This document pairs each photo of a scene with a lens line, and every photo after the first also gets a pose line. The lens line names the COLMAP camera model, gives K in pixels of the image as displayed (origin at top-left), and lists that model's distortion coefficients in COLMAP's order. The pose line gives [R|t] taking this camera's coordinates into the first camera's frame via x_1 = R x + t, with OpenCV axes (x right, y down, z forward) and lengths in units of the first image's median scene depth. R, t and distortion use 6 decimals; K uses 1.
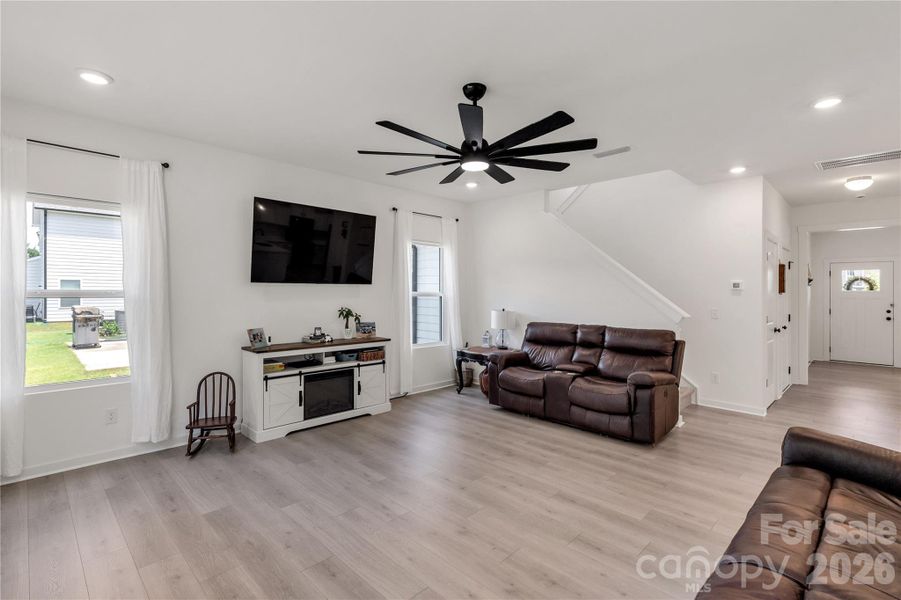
lens RADIAL K [[412.5, 0, 447.1], [0, 412.5, 291.7], [0, 0, 1]] dist [0.002326, 0.000382]
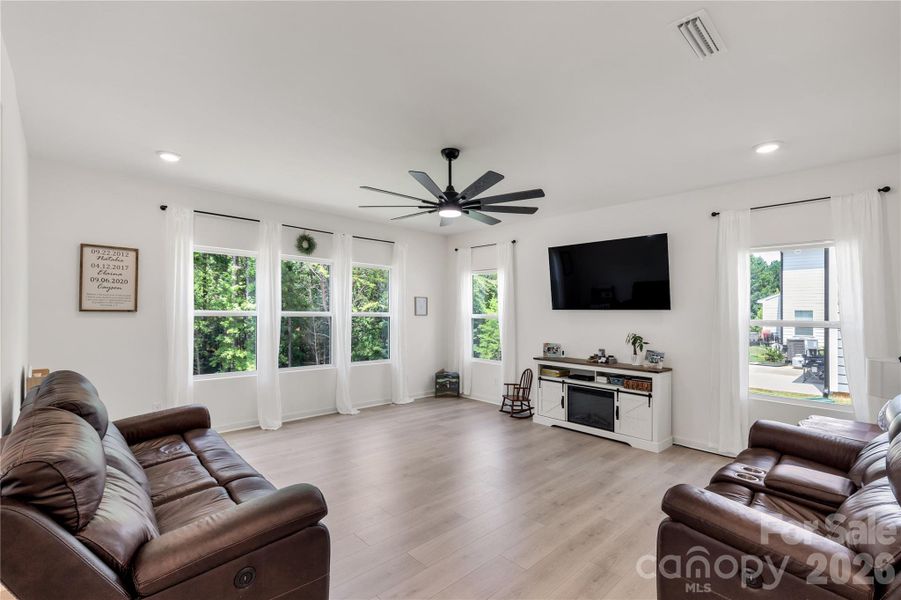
lens RADIAL K [[400.5, 0, 446.1], [0, 400.5, 304.3], [0, 0, 1]] dist [-0.003173, 0.000041]
pose [[-0.033896, -0.030857, -0.998949, 0.782477], [-0.014751, 0.999430, -0.030371, 0.004835], [0.999317, 0.013706, -0.034332, 0.613775]]
